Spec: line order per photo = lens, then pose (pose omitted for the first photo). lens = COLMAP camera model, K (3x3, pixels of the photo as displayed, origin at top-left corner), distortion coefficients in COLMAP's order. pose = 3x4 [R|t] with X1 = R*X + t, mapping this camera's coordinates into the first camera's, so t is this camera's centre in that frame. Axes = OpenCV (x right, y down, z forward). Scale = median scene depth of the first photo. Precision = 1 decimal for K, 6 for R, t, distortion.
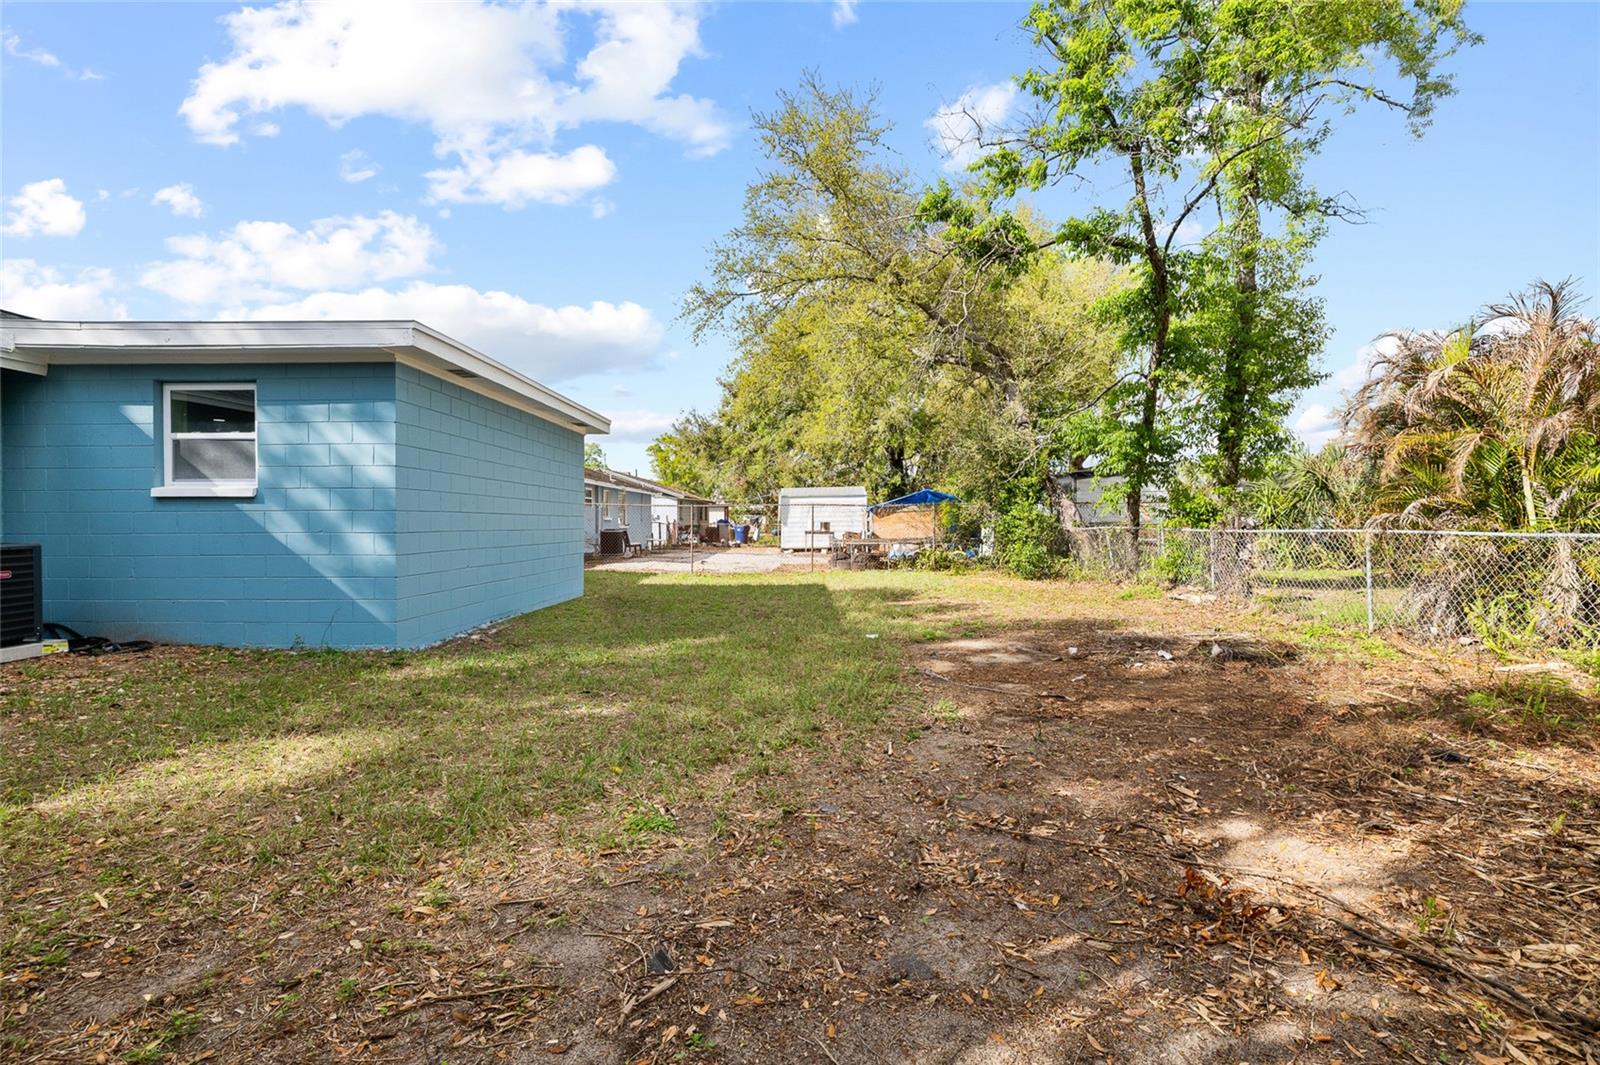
lens RADIAL K [[716.6, 0, 799.9], [0, 716.6, 519.2], [0, 0, 1]] dist [-0.002040, -0.000058]
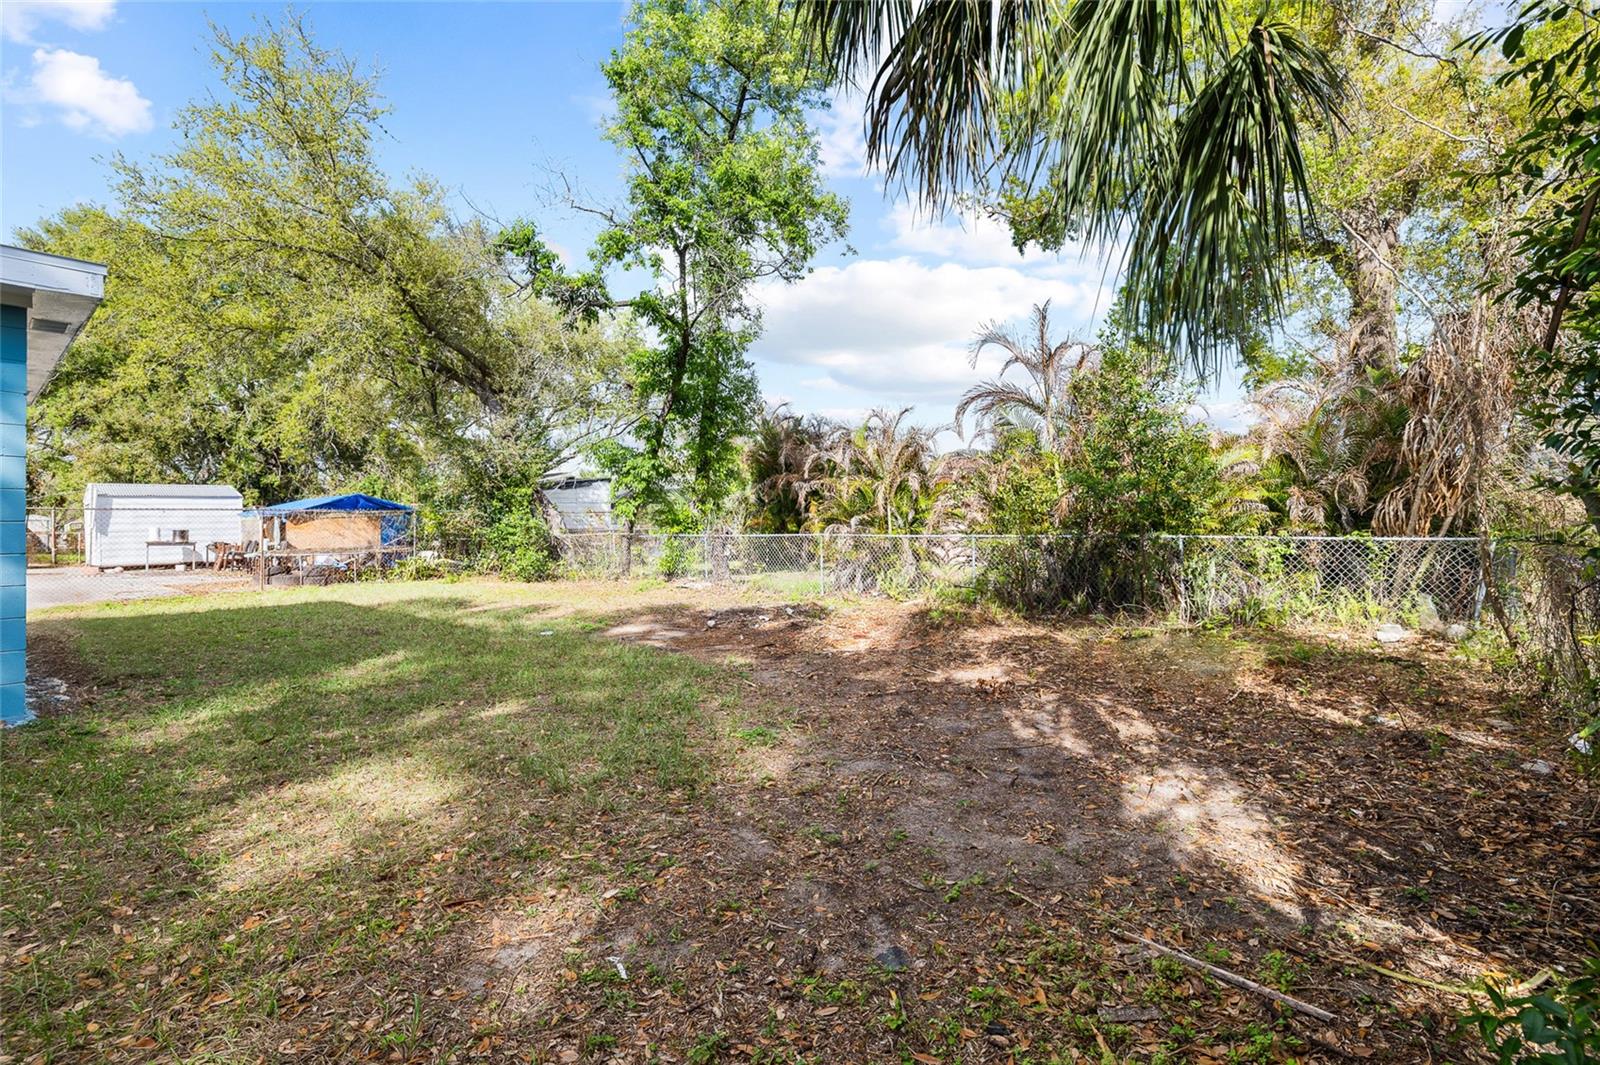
lens RADIAL K [[716.6, 0, 799.9], [0, 716.6, 519.2], [0, 0, 1]] dist [-0.002040, -0.000058]
pose [[0.632381, 0.006324, 0.774632, -0.266531], [-0.000548, 0.999970, -0.007717, -0.003485], [-0.774657, 0.004456, 0.632365, -0.007826]]
